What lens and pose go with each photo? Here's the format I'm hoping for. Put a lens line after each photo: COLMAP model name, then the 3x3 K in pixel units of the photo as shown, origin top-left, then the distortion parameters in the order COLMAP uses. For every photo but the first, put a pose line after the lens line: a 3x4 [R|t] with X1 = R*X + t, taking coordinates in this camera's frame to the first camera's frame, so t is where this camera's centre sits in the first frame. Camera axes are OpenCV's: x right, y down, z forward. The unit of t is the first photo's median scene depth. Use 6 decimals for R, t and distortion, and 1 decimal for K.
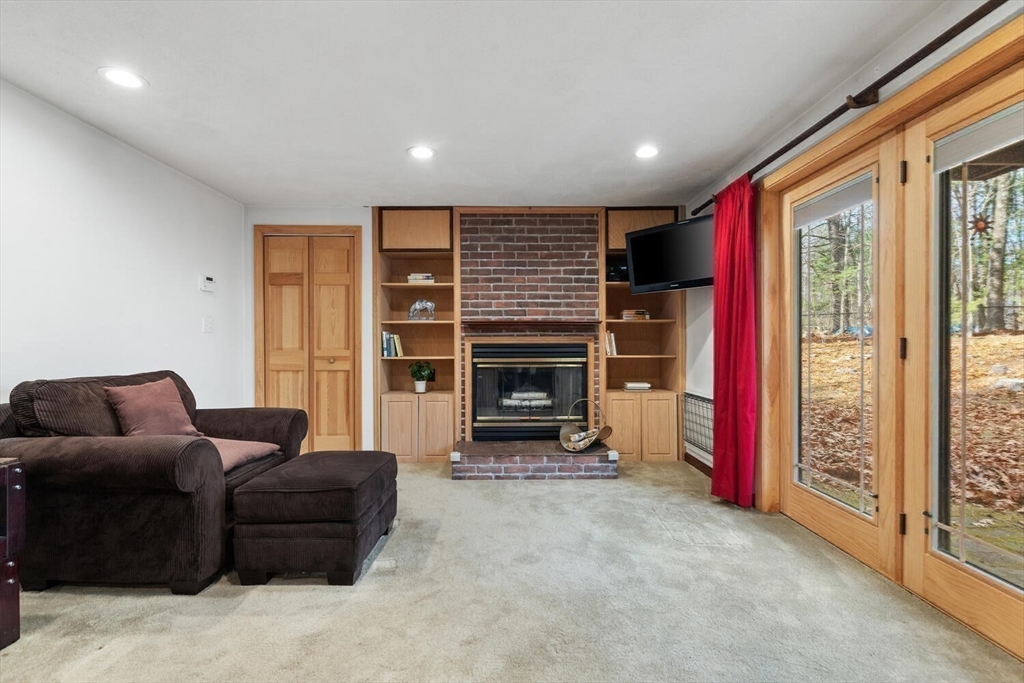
lens RADIAL K [[454.3, 0, 509.3], [0, 454.3, 345.8], [0, 0, 1]] dist [0.003484, -0.000891]
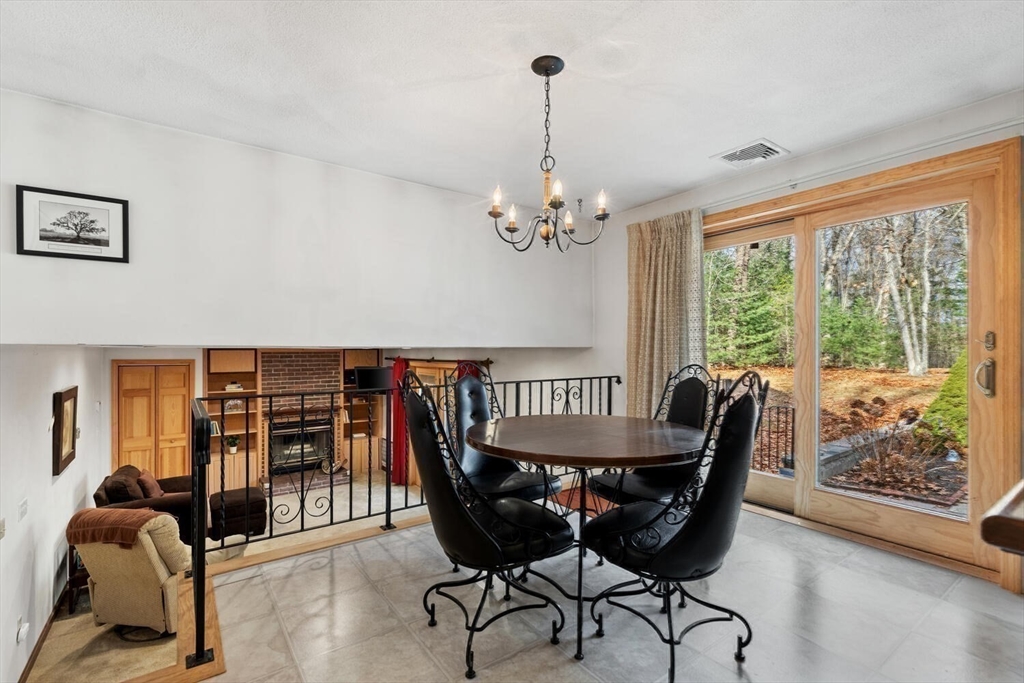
lens RADIAL K [[460.1, 0, 517.5], [0, 460.1, 349.5], [0, 0, 1]] dist [0.001730, -0.000107]
pose [[0.806630, 0.003753, 0.591045, -0.371289], [-0.003371, 0.999993, -0.001749, -0.302894], [-0.591047, -0.000581, 0.806637, -1.093857]]
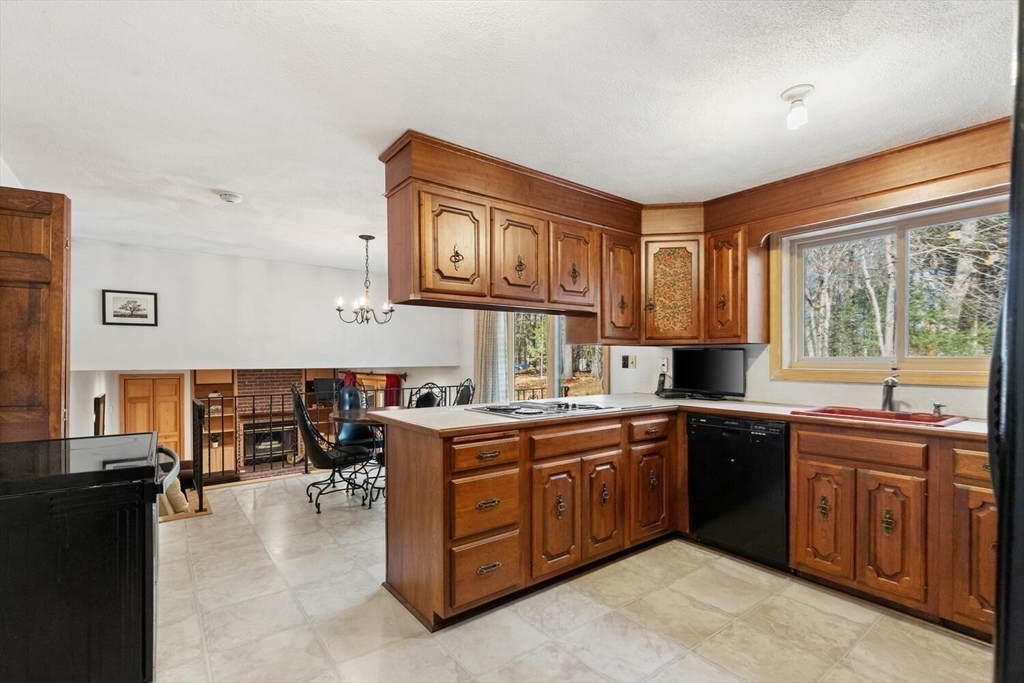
lens RADIAL K [[456.8, 0, 513.5], [0, 456.8, 364.1], [0, 0, 1]] dist [-0.000333, -0.000186]
pose [[0.790112, -0.004947, 0.612943, -0.419006], [-0.000433, 0.999963, 0.008629, -0.330382], [-0.612962, -0.007083, 0.790080, -1.676896]]
